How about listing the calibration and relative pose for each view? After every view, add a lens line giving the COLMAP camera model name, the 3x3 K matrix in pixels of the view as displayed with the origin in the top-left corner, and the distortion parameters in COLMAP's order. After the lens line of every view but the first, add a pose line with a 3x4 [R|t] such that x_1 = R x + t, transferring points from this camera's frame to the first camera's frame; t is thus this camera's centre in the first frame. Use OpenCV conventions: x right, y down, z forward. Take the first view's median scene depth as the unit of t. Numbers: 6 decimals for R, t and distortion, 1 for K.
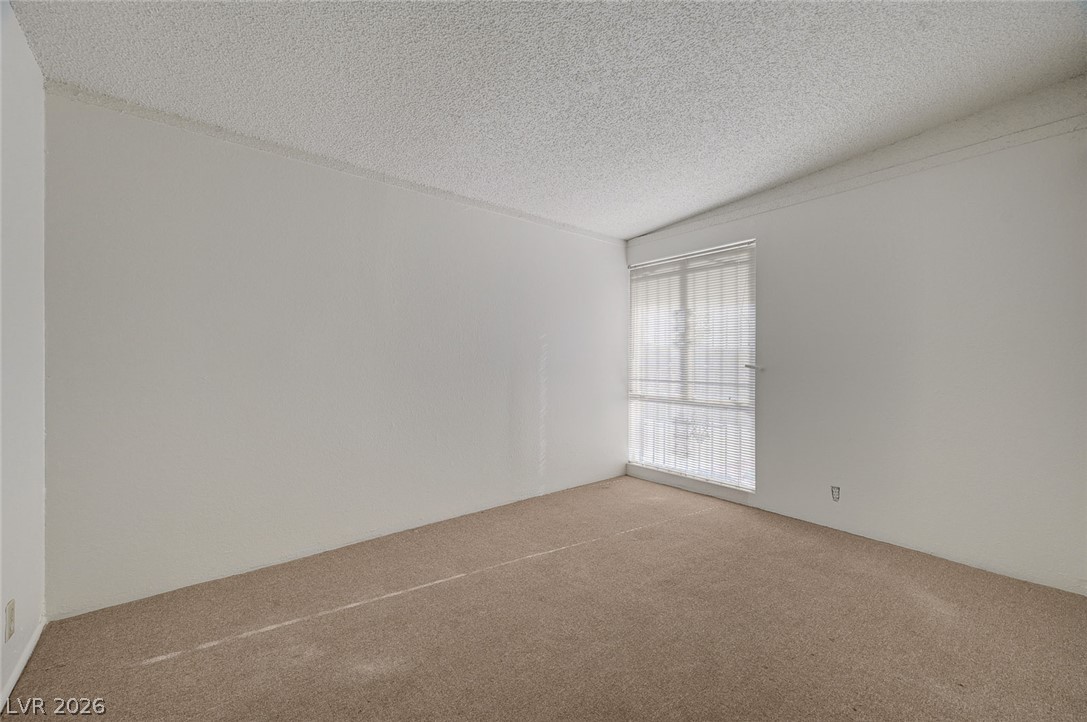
lens RADIAL K [[432.0, 0, 545.5], [0, 432.0, 362.0], [0, 0, 1]] dist [0.007819, -0.000962]
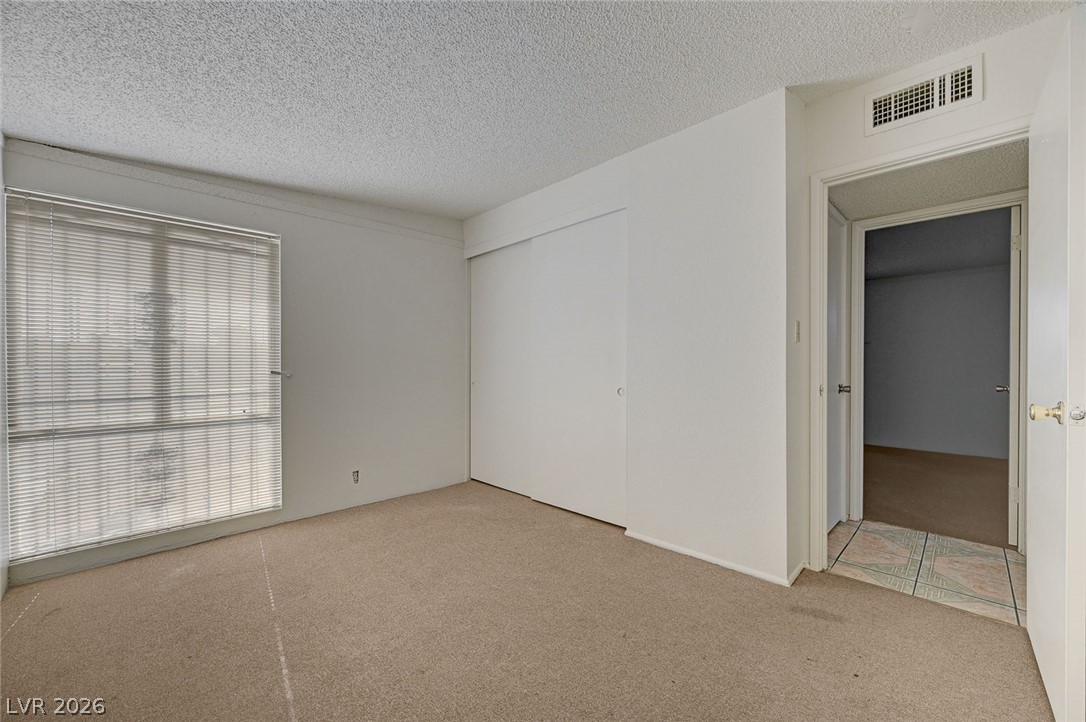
lens RADIAL K [[431.6, 0, 546.4], [0, 431.6, 362.8], [0, 0, 1]] dist [0.007819, -0.000962]
pose [[-0.082830, -0.003309, 0.996558, -0.440980], [0.006438, 0.999972, 0.003856, -0.008995], [-0.996543, 0.006736, -0.082807, 0.452832]]
